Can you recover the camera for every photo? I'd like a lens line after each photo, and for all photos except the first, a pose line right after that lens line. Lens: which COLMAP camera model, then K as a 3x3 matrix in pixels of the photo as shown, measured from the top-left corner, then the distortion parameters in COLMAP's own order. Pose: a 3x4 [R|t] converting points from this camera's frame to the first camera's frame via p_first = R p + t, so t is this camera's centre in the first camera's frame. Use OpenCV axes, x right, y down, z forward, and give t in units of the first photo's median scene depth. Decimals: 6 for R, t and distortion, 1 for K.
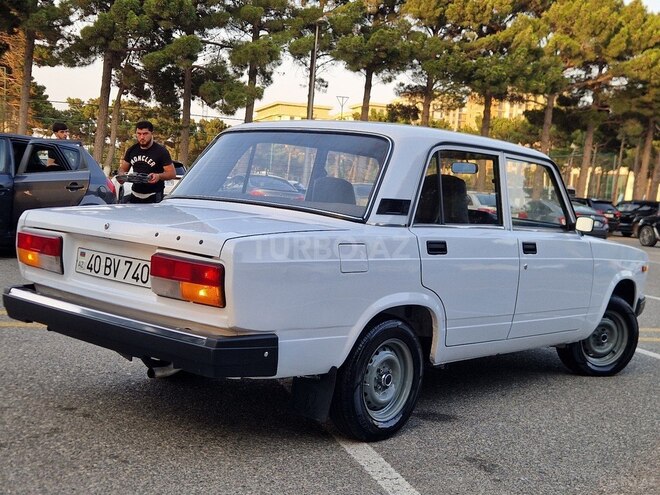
lens RADIAL K [[882.8, 0, 332.4], [0, 882.8, 251.2], [0, 0, 1]] dist [0.077063, 0.000000]
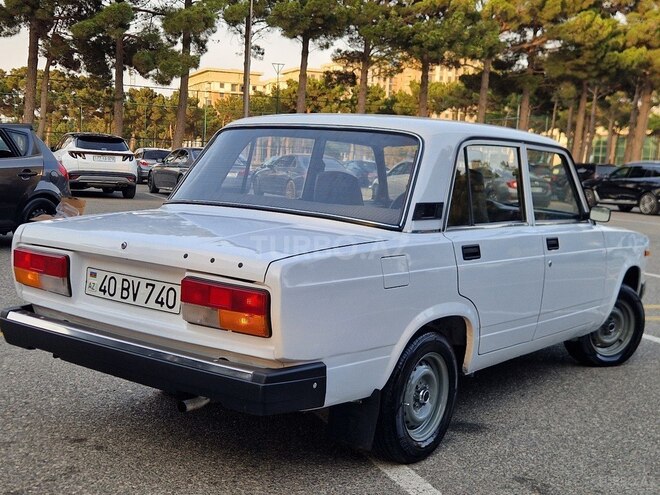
lens RADIAL K [[882.8, 0, 322.7], [0, 882.8, 250.6], [0, 0, 1]] dist [0.077063, 0.000000]
pose [[0.997367, -0.030506, 0.065789, -0.096353], [0.027953, 0.998833, 0.039385, -0.045388], [-0.066914, -0.037442, 0.997056, 0.075429]]
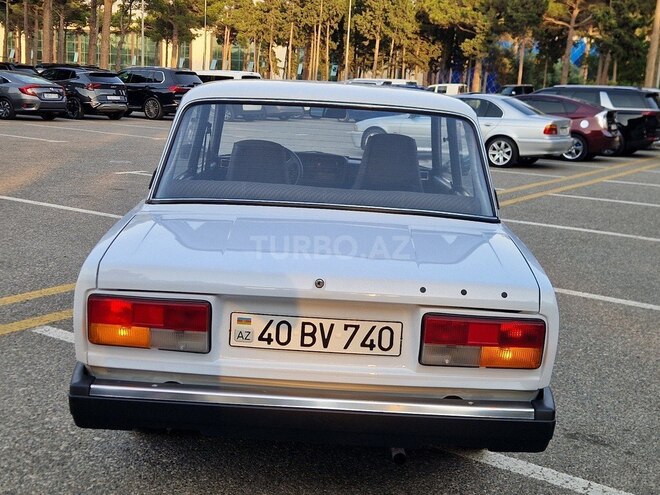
lens RADIAL K [[882.8, 0, 335.9], [0, 882.8, 251.8], [0, 0, 1]] dist [0.077063, 0.000000]
pose [[0.757900, -0.156808, 0.633245, -0.599082], [0.049128, 0.981645, 0.184283, -0.159721], [-0.650518, -0.108558, 0.751692, 0.387442]]
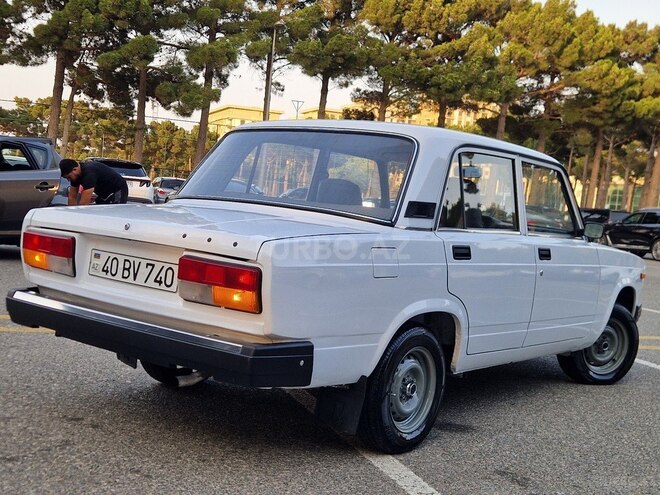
lens RADIAL K [[882.8, 0, 323.5], [0, 882.8, 245.7], [0, 0, 1]] dist [0.077063, 0.000000]
pose [[0.998667, 0.010121, 0.050605, -0.079371], [-0.009536, 0.999885, -0.011783, 0.001199], [-0.050718, 0.011285, 0.998649, 0.037878]]
